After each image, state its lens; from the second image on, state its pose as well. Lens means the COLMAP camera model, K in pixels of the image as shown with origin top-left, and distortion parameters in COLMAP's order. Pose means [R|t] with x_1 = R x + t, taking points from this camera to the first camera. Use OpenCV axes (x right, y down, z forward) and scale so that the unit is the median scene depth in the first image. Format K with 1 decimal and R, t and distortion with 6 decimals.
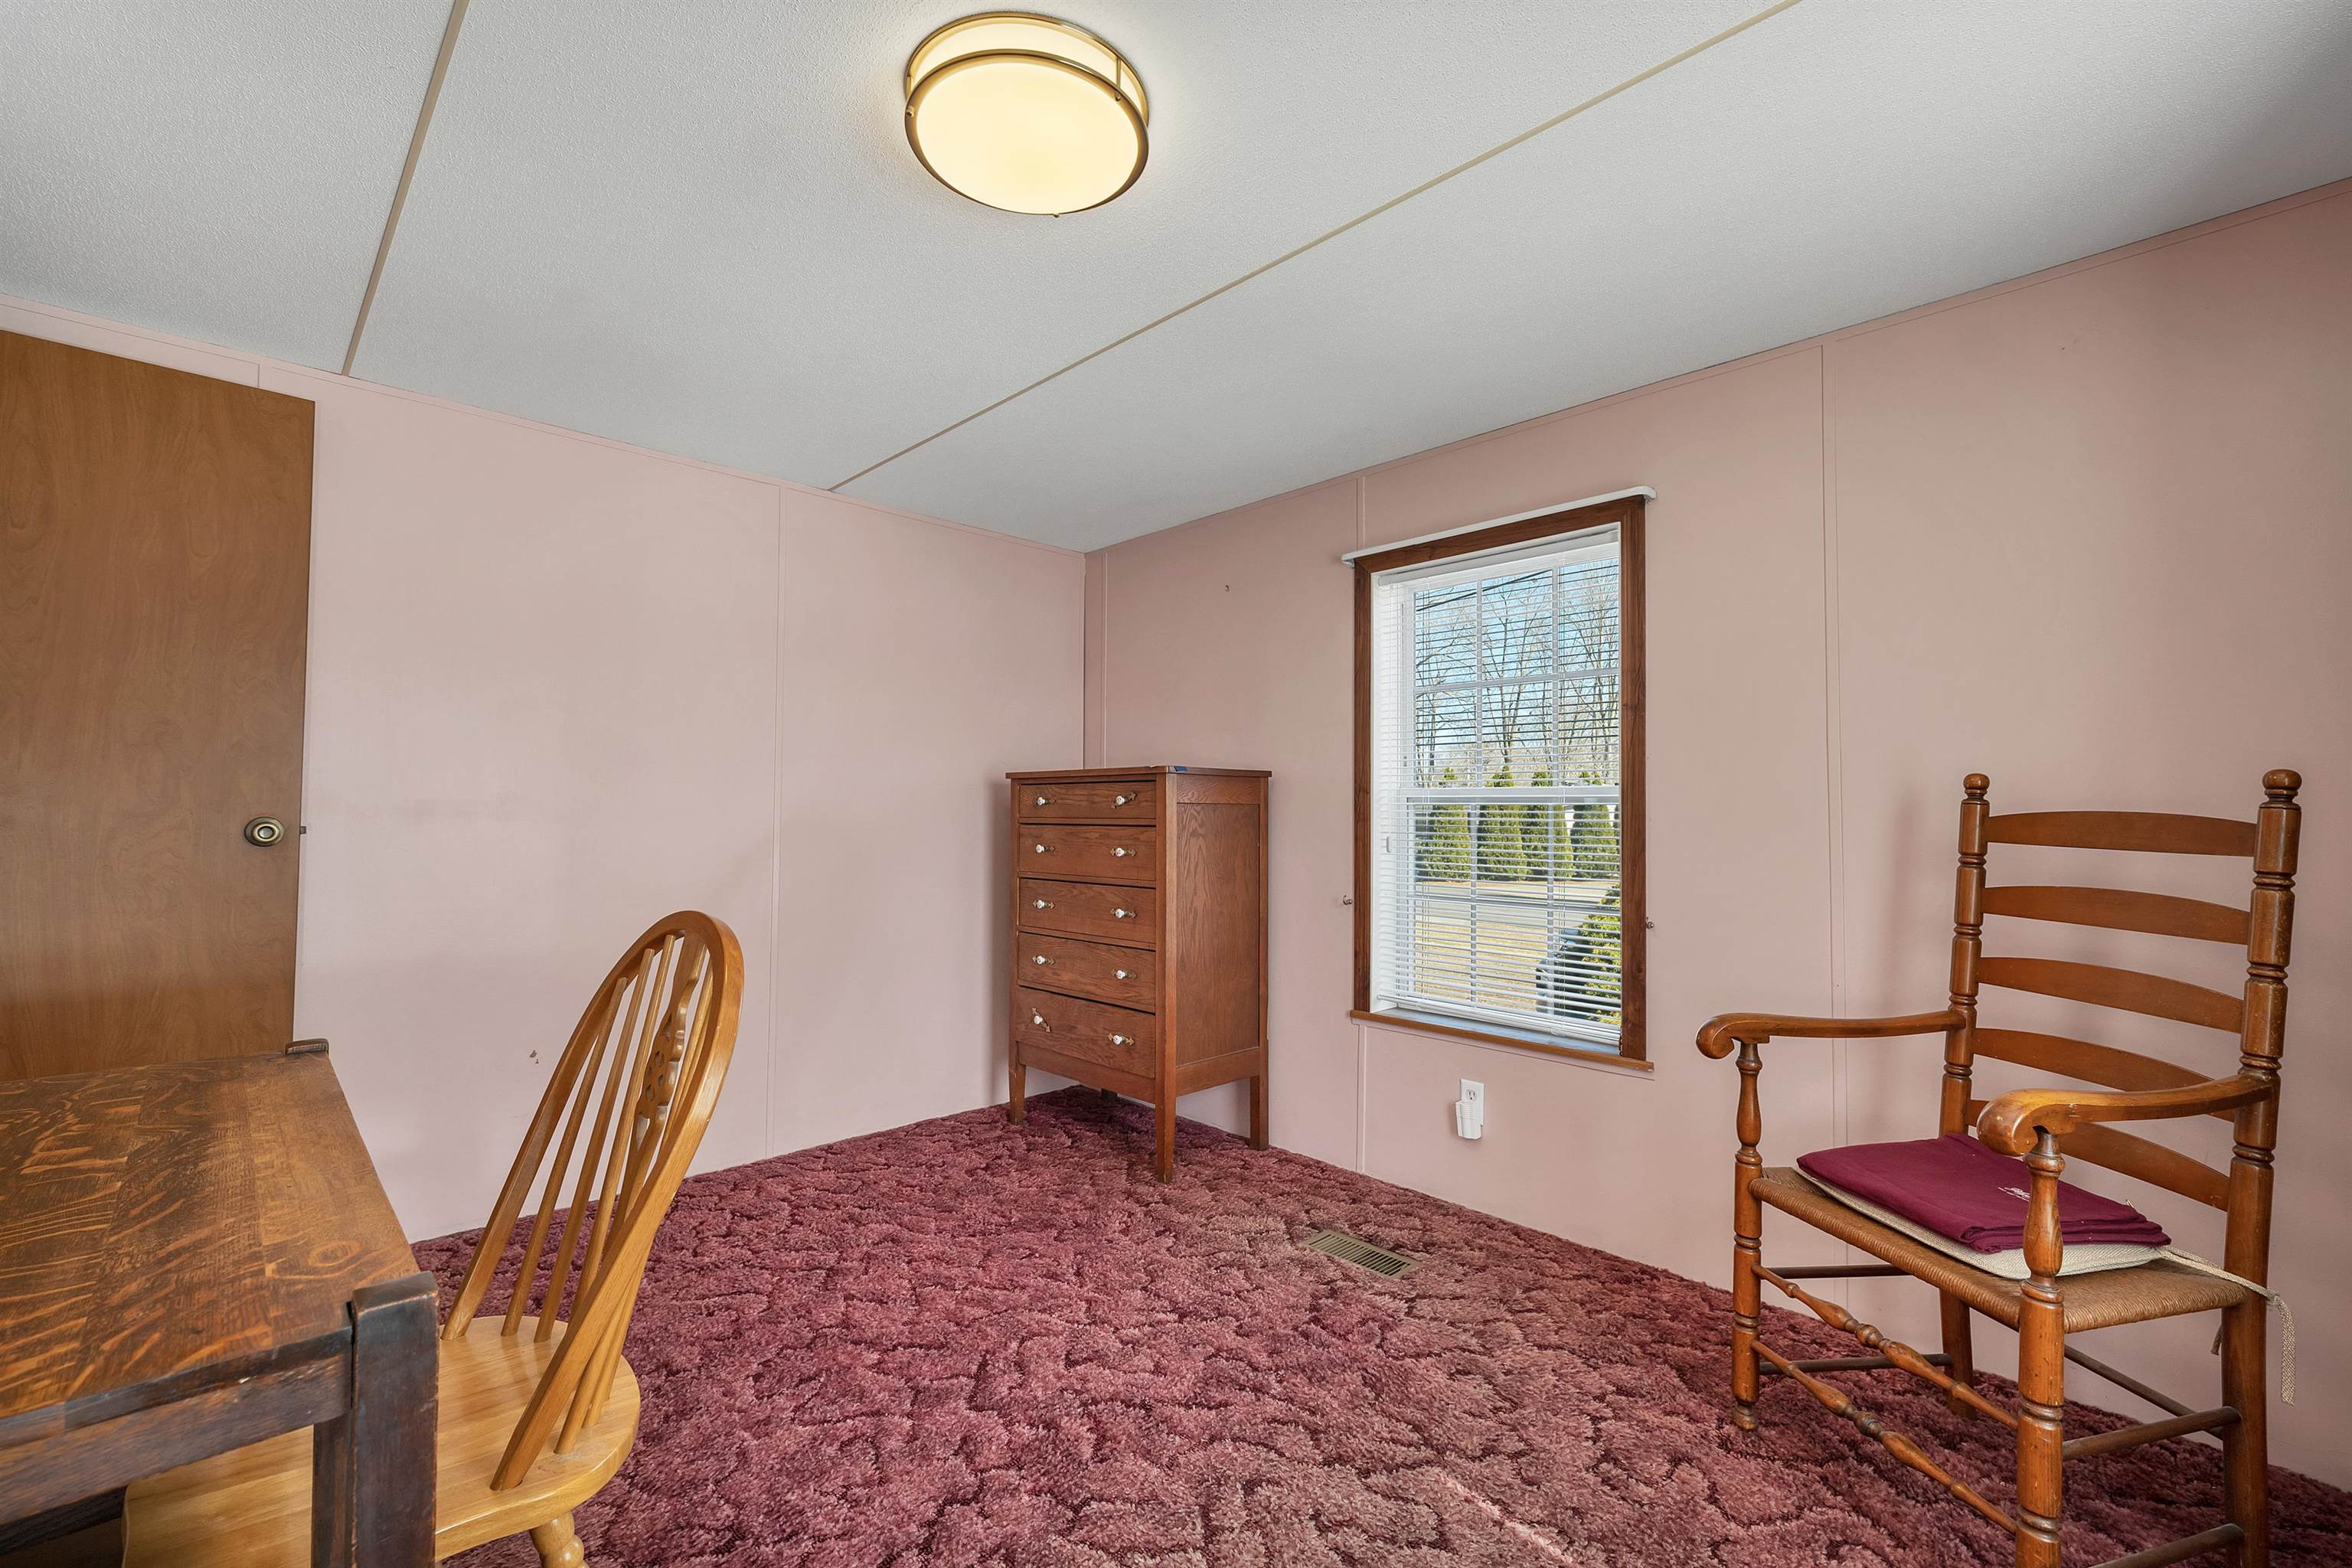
lens RADIAL K [[1009.6, 0, 1176.7], [0, 1009.6, 790.8], [0, 0, 1]] dist [0.000725, -0.000213]
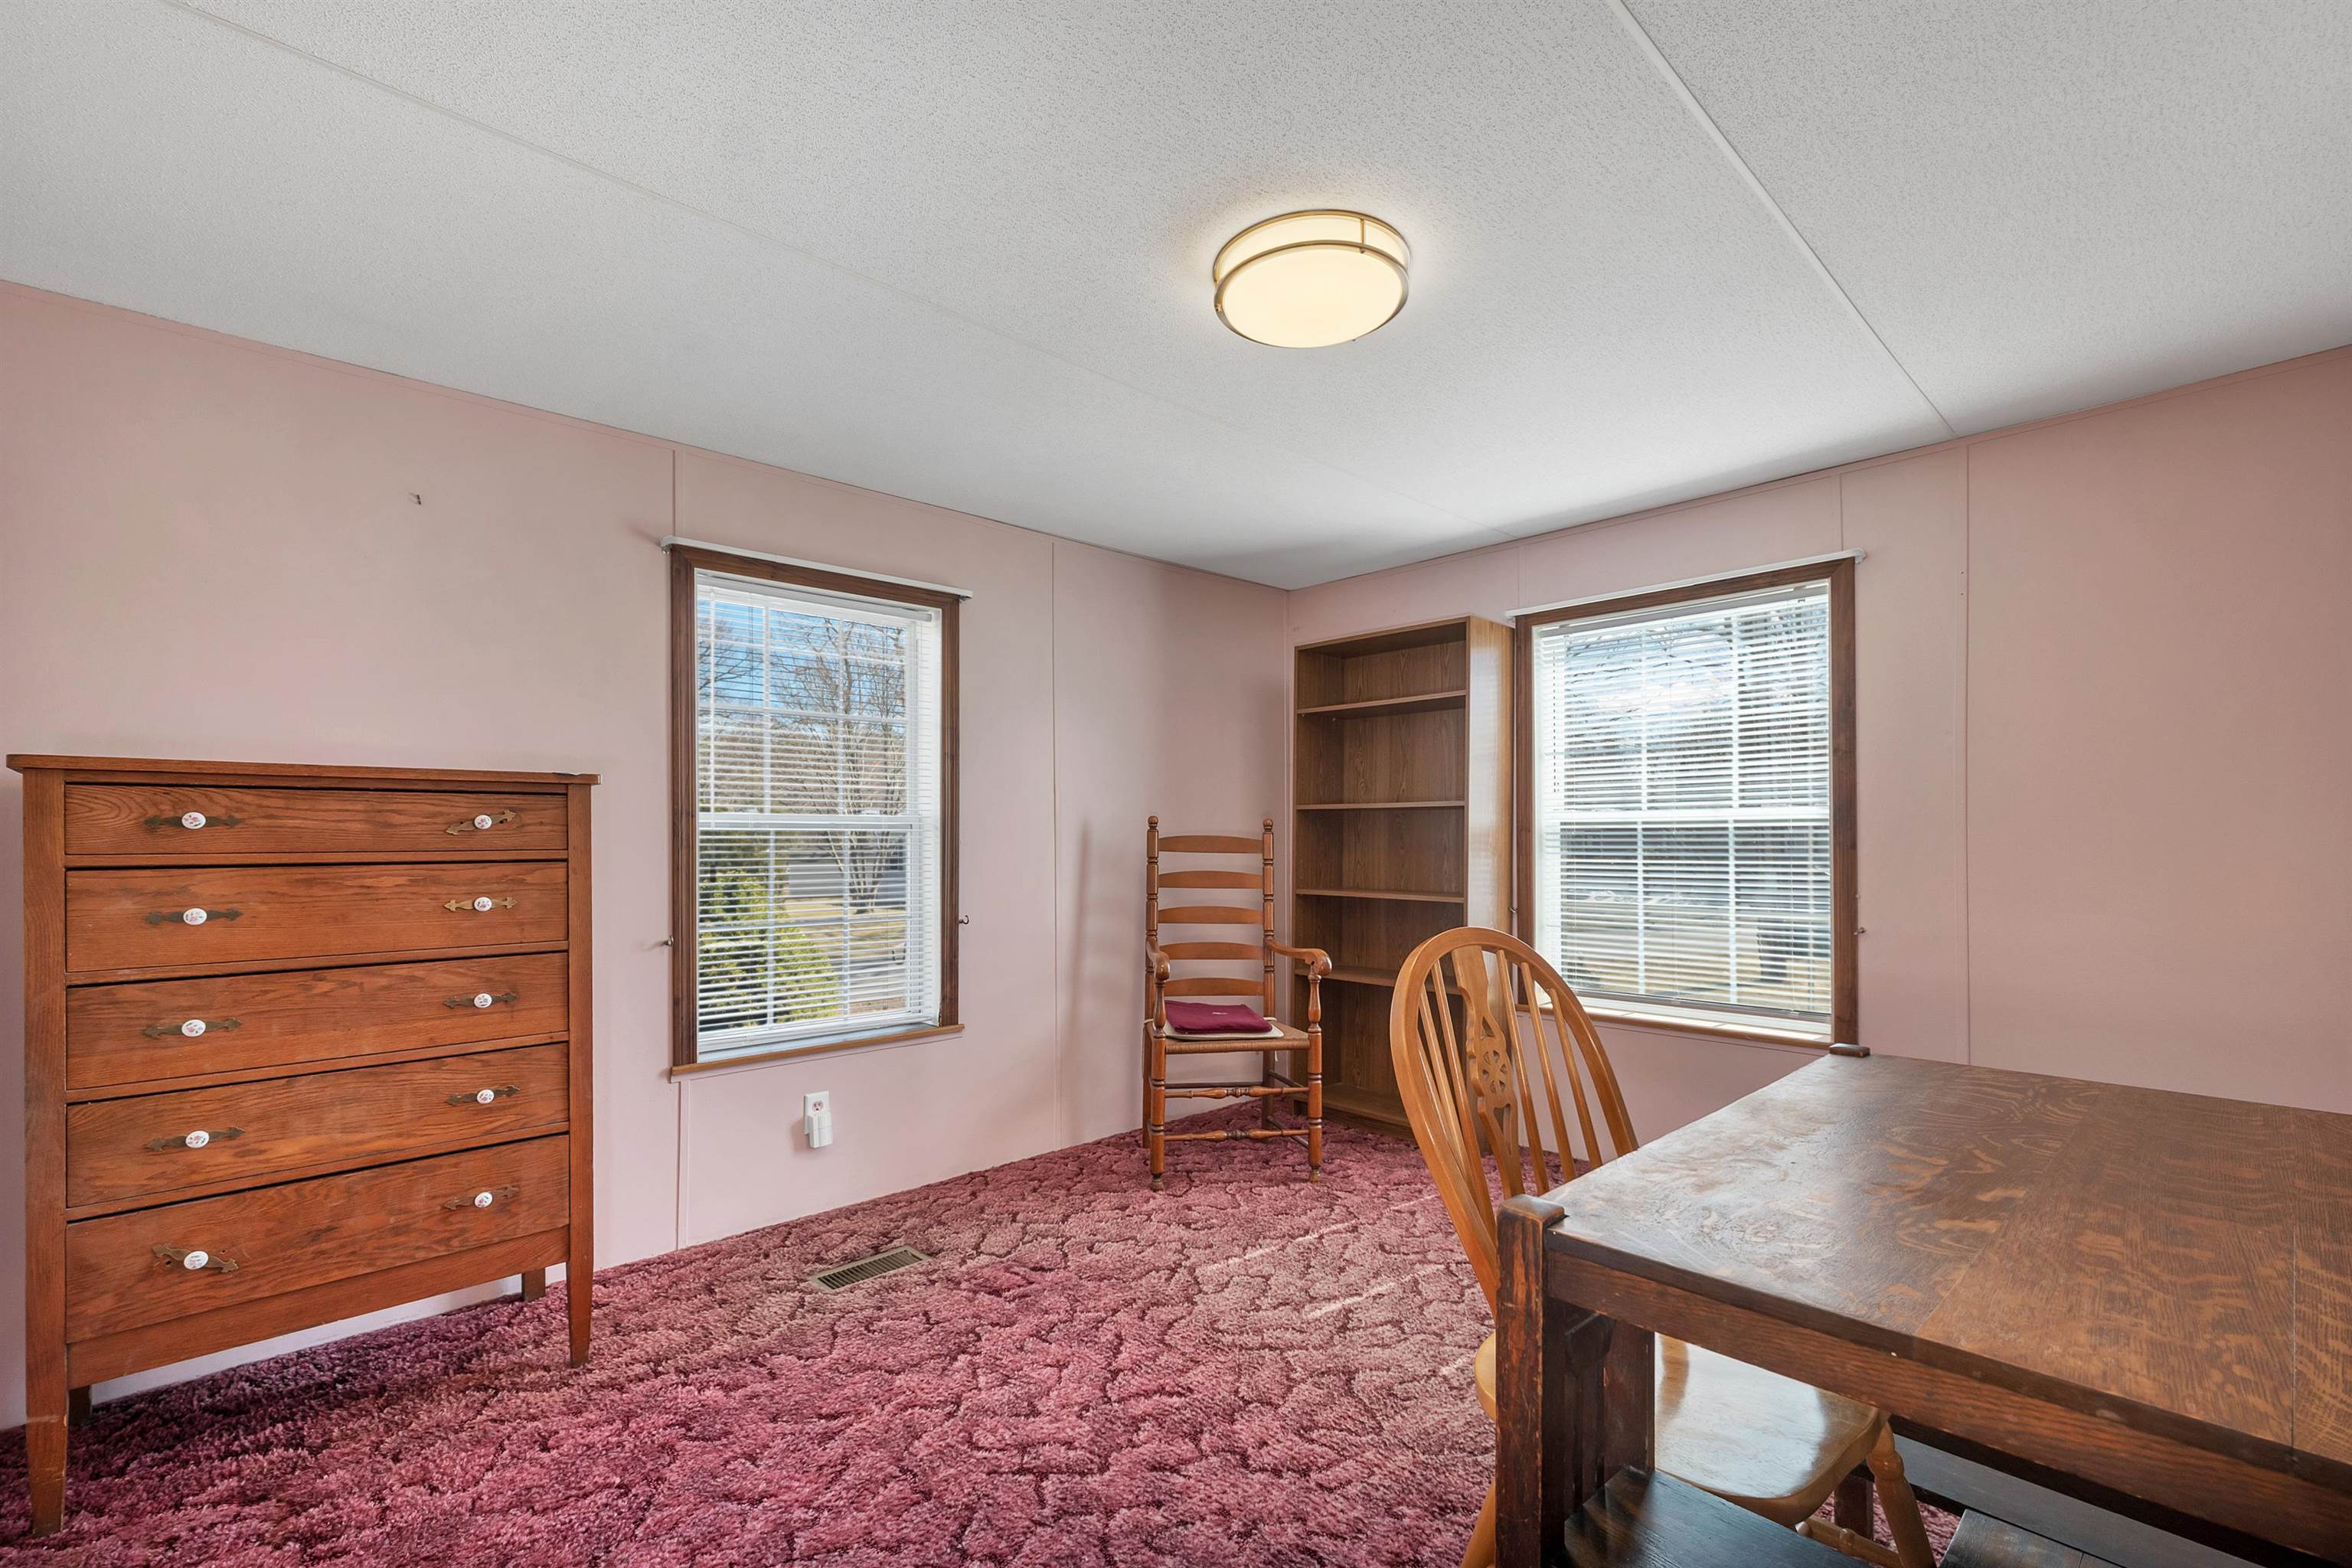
lens RADIAL K [[1009.6, 0, 1186.0], [0, 1009.6, 836.0], [0, 0, 1]] dist [0.000725, -0.000213]
pose [[0.010679, -0.004978, 0.999931, -0.844048], [-0.018813, 0.999810, 0.005178, 0.007982], [-0.999766, -0.018867, 0.010583, 0.680880]]
